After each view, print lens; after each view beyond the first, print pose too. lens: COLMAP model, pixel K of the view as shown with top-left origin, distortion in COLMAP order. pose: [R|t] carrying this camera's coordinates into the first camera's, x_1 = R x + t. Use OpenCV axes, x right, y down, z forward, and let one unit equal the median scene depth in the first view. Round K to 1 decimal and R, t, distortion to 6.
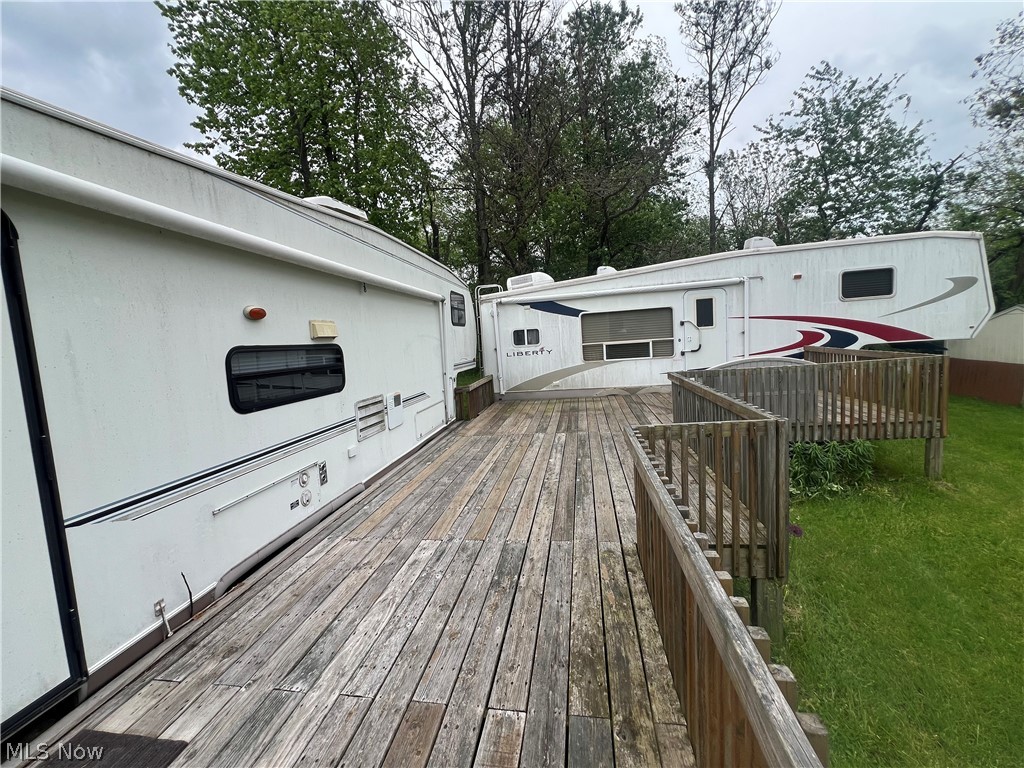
lens RADIAL K [[407.7, 0, 507.7], [0, 407.7, 379.4], [0, 0, 1]] dist [-0.002939, -0.000192]
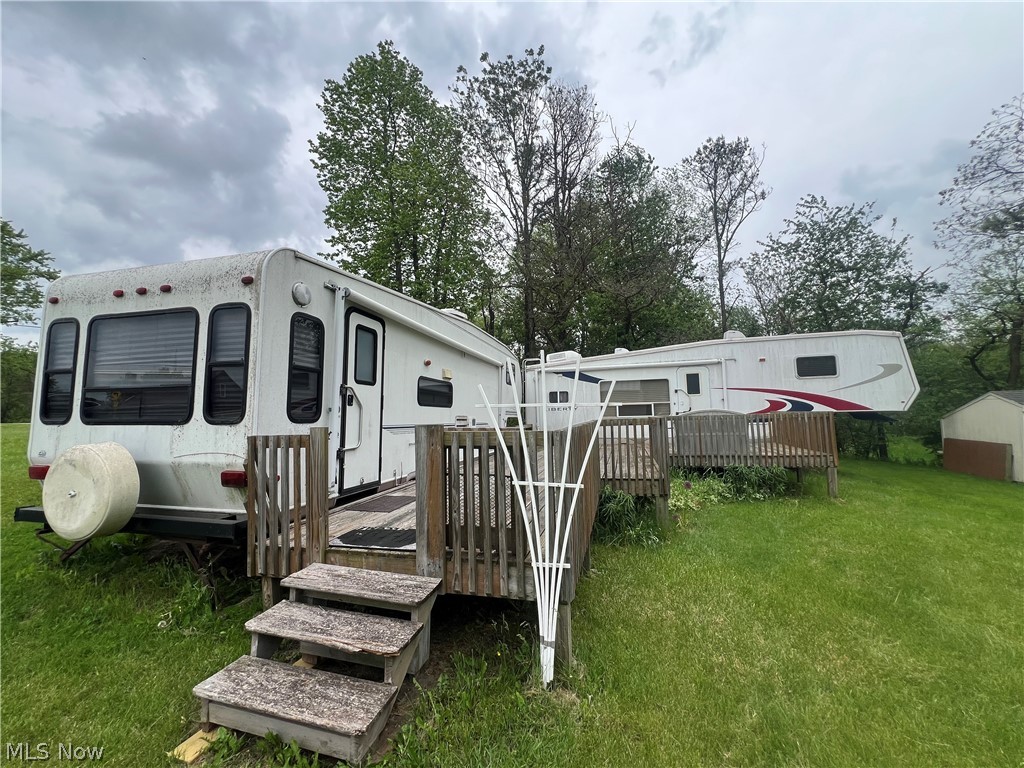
lens RADIAL K [[407.7, 0, 507.7], [0, 407.7, 379.4], [0, 0, 1]] dist [-0.002939, -0.000192]
pose [[0.993589, 0.040048, -0.105721, 0.013301], [-0.058878, 0.981628, -0.181496, 0.067709], [0.096510, 0.186557, 0.977692, -0.248508]]
